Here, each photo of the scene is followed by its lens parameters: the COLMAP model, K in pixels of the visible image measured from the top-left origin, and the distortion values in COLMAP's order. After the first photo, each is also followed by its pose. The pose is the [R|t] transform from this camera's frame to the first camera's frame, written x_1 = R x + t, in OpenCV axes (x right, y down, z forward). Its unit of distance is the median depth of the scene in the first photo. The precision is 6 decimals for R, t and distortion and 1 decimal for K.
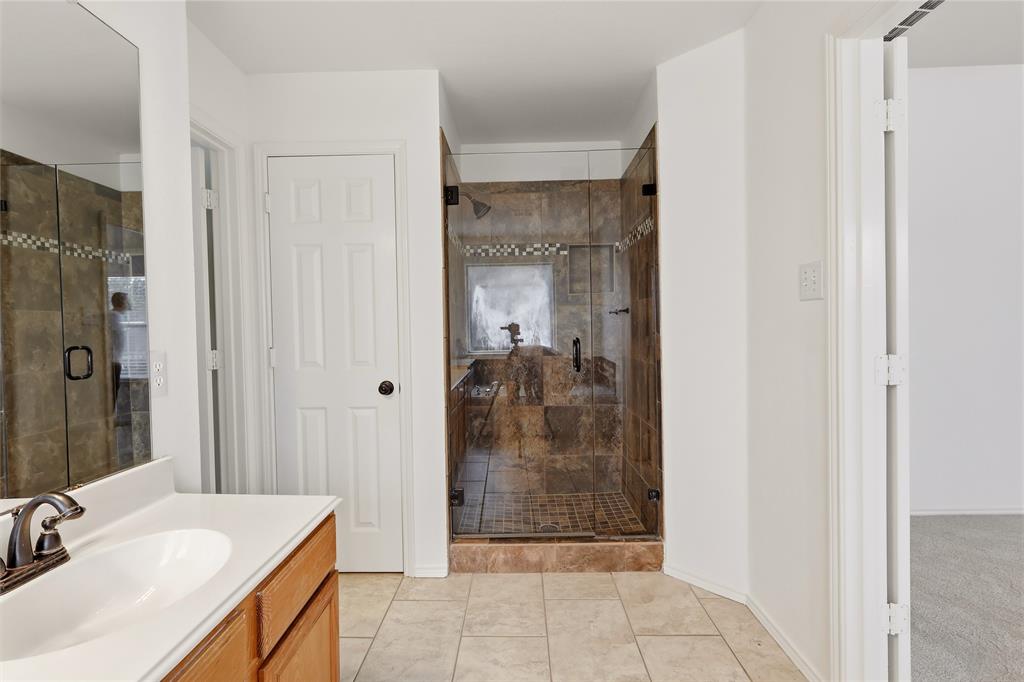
lens RADIAL K [[472.3, 0, 509.6], [0, 472.3, 337.9], [0, 0, 1]] dist [-0.001697, -0.001442]
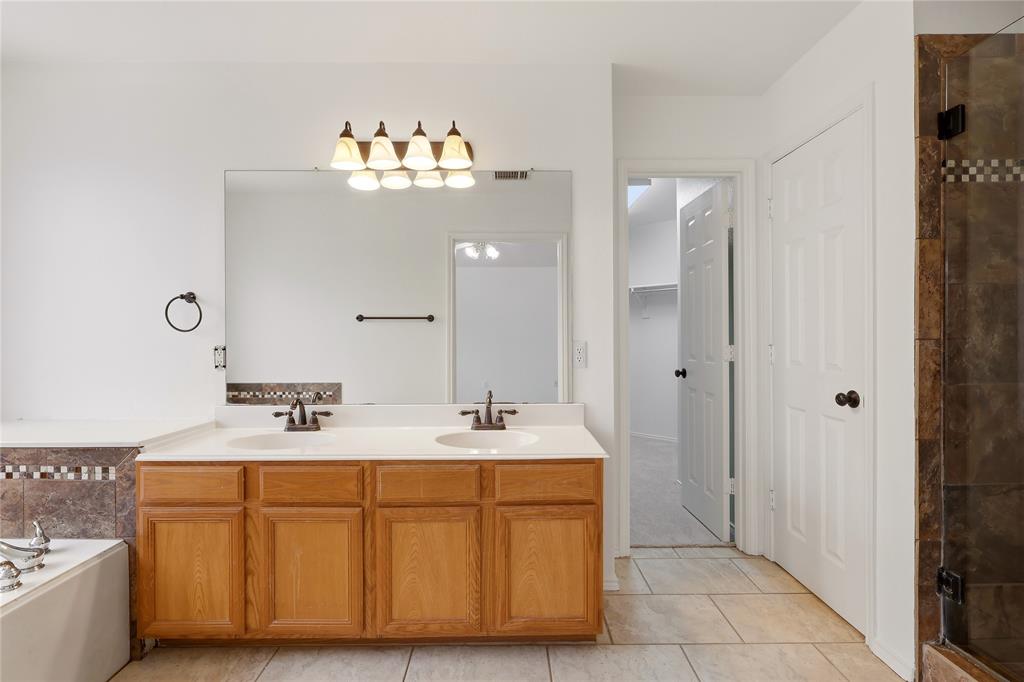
lens RADIAL K [[472.3, 0, 510.3], [0, 472.3, 339.2], [0, 0, 1]] dist [-0.001697, -0.001442]
pose [[0.029463, 0.022441, -0.999314, 0.559816], [-0.015566, 0.999637, 0.021990, -0.007235], [0.999445, 0.014908, 0.029801, 0.404475]]
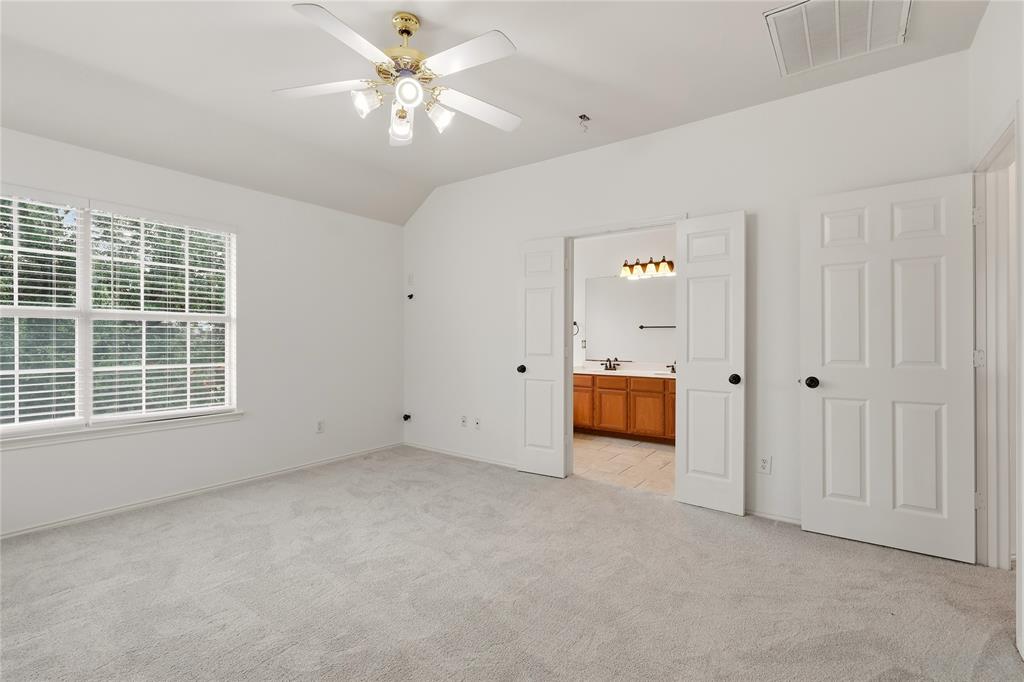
lens RADIAL K [[472.3, 0, 510.3], [0, 472.3, 336.6], [0, 0, 1]] dist [-0.001697, -0.001442]
pose [[-0.577001, 0.014650, -0.816612, 2.180926], [-0.005572, 0.999745, 0.021872, -0.043594], [0.816724, 0.017170, -0.576772, 1.126413]]
